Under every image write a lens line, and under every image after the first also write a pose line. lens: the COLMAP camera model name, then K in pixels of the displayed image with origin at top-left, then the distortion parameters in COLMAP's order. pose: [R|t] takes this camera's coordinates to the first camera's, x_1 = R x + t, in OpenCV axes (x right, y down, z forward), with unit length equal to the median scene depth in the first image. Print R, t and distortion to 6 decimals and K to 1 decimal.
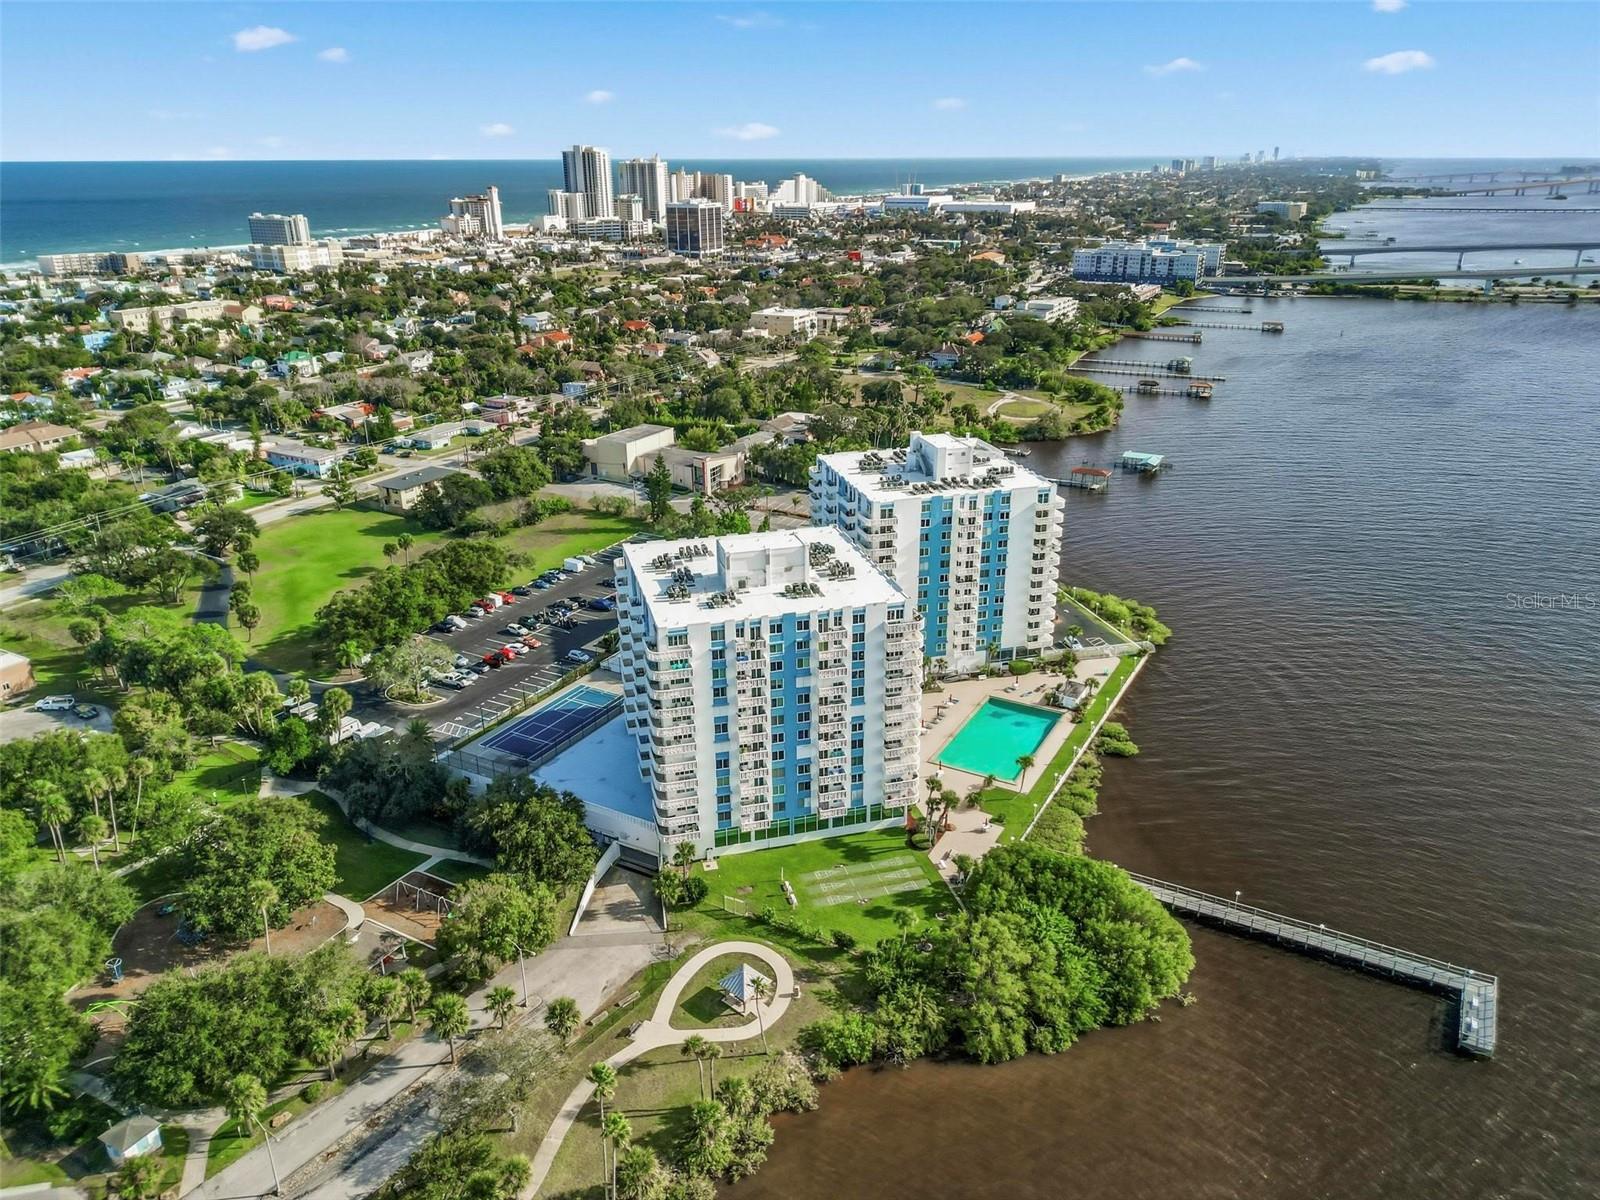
lens RADIAL K [[1113.7, 0, 800.0], [0, 1113.7, 600.0], [0, 0, 1]] dist [0.066316, -0.067963]
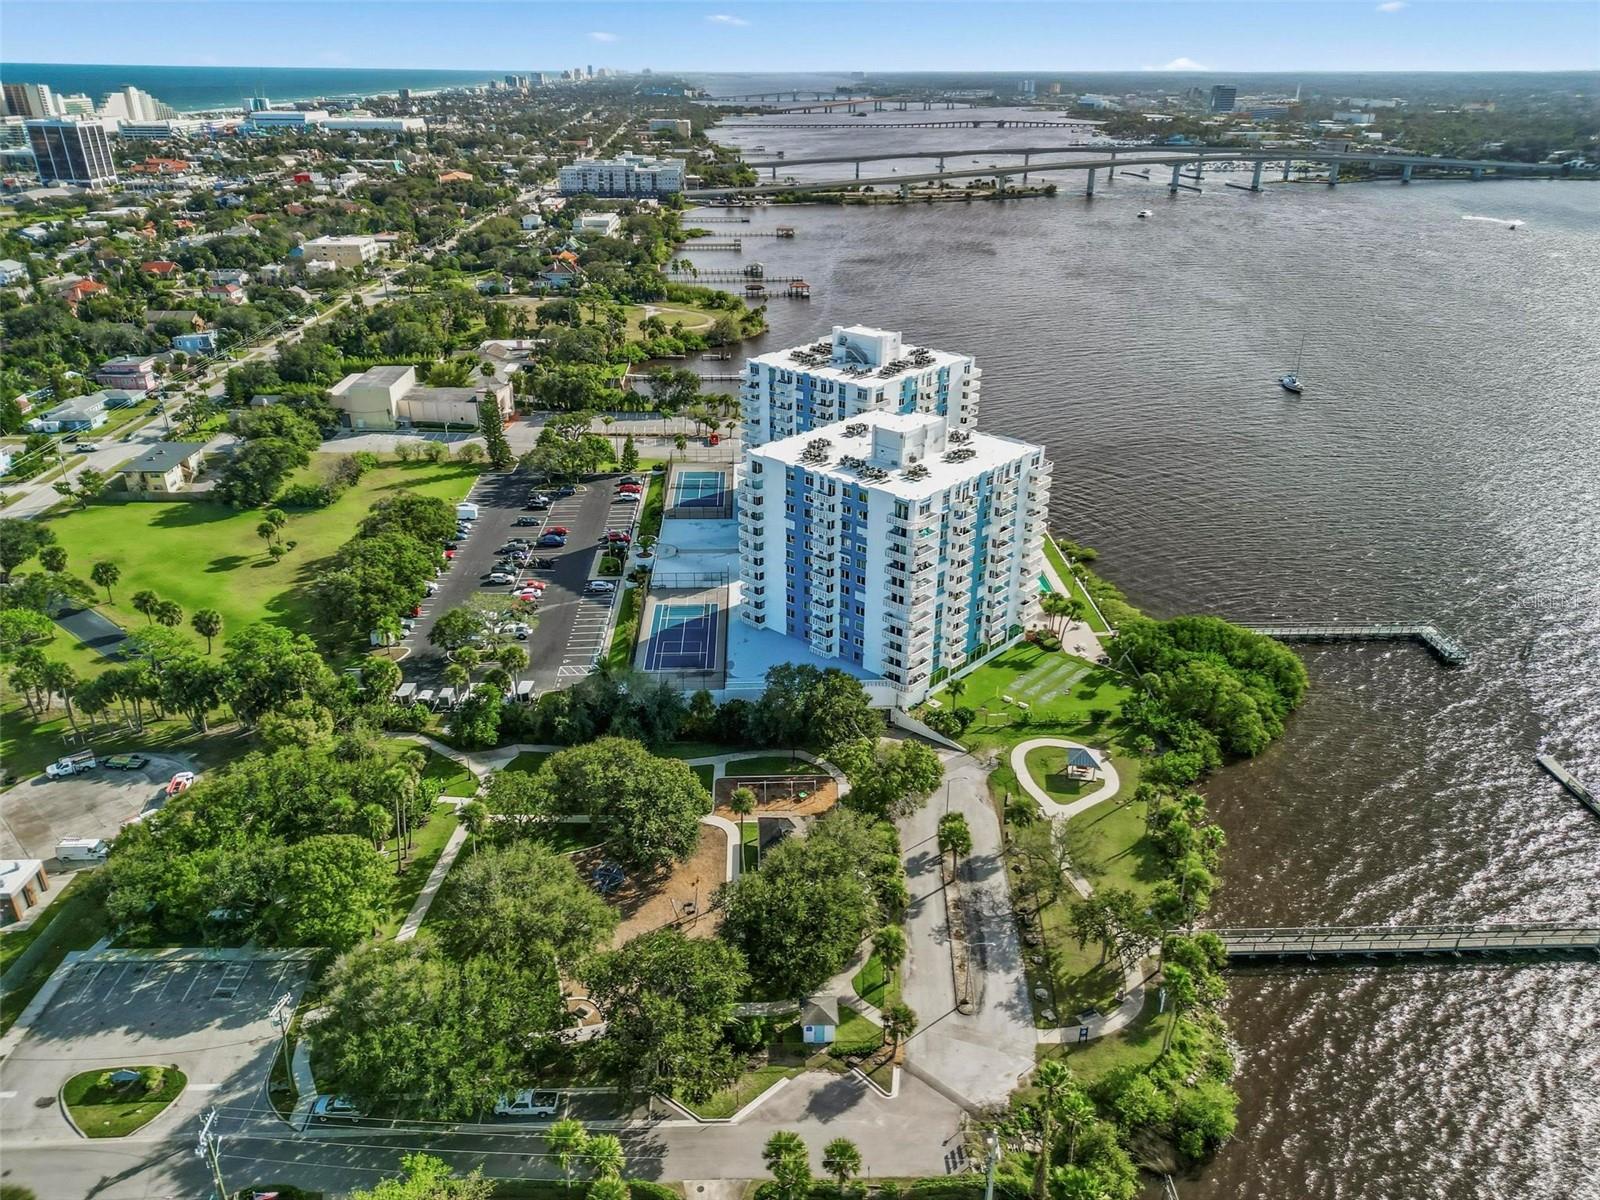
lens RADIAL K [[1113.7, 0, 800.0], [0, 1113.7, 600.0], [0, 0, 1]] dist [0.066316, -0.067963]
pose [[0.851222, -0.214515, 0.478962, -0.688899], [0.183925, 0.976702, 0.110564, -0.019528], [-0.491521, -0.006021, 0.870845, 0.060699]]
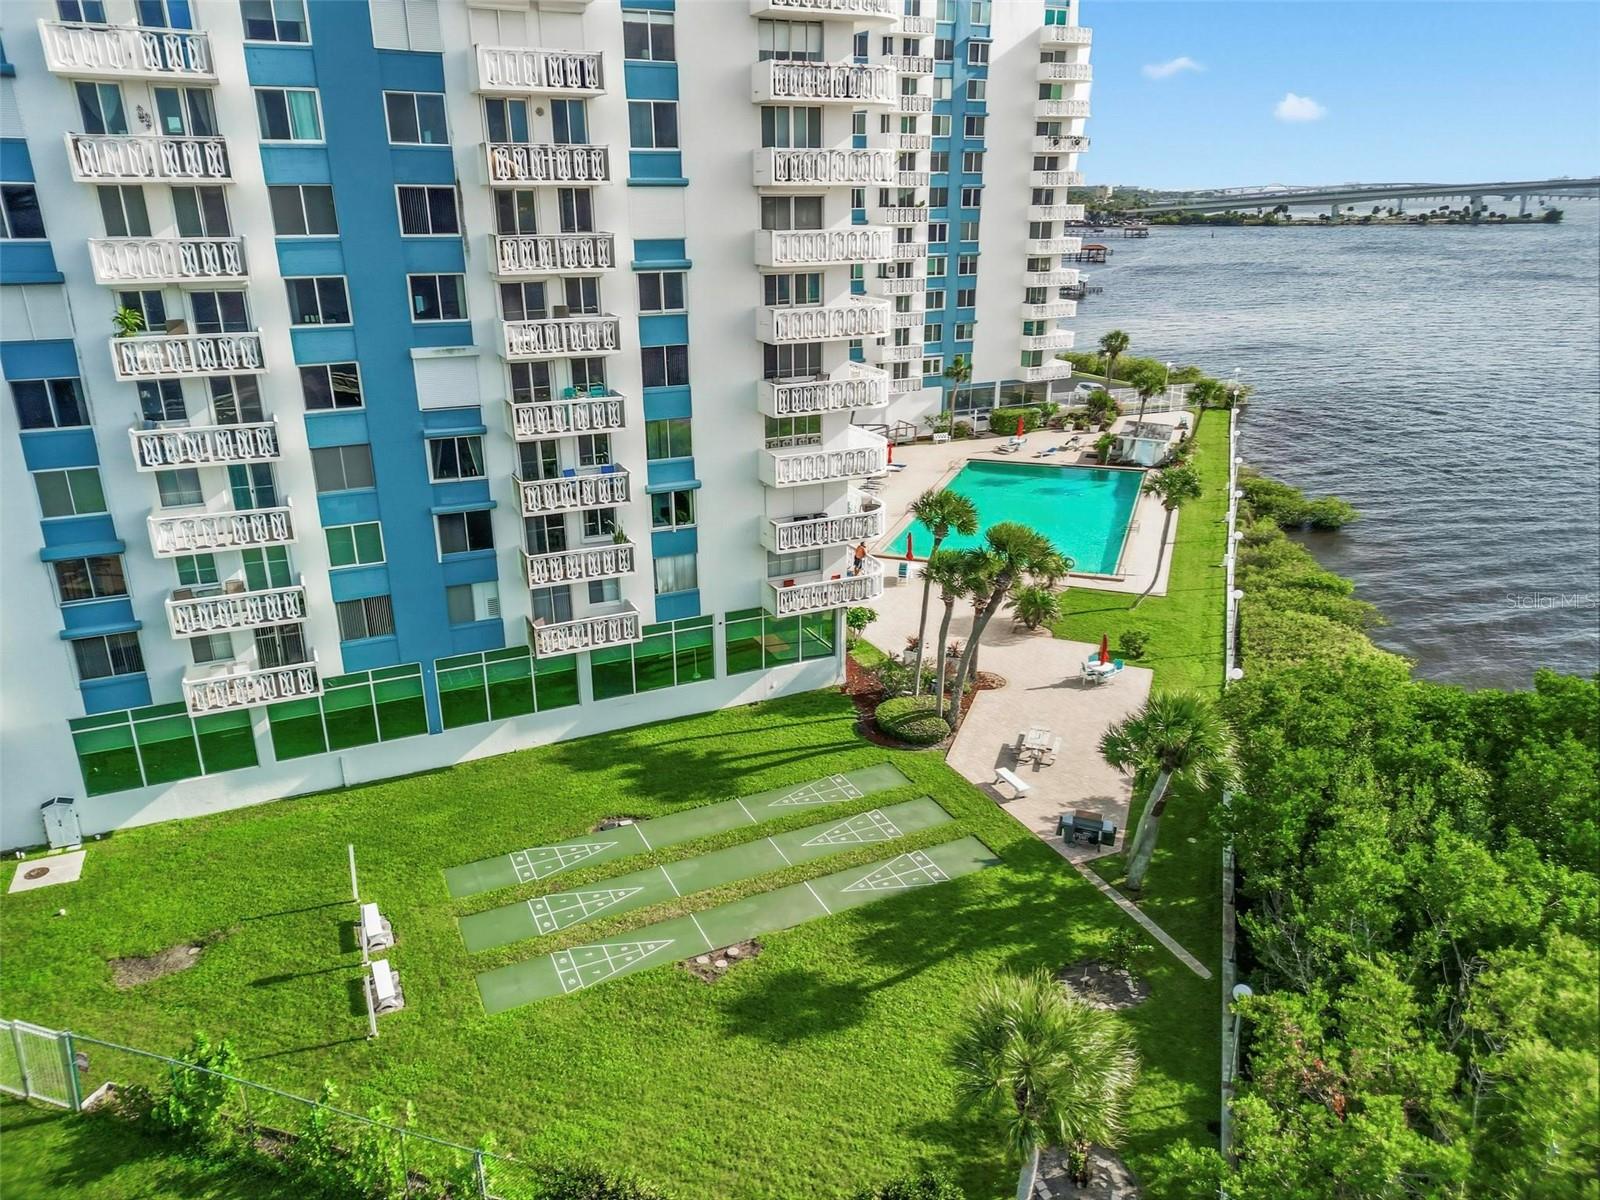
lens RADIAL K [[1113.7, 0, 800.0], [0, 1113.7, 600.0], [0, 0, 1]] dist [0.066316, -0.067963]
pose [[0.986067, -0.053650, 0.157460, 0.036571], [0.058369, 0.997969, -0.025497, 0.185635], [-0.155772, 0.034332, 0.987196, 0.702040]]
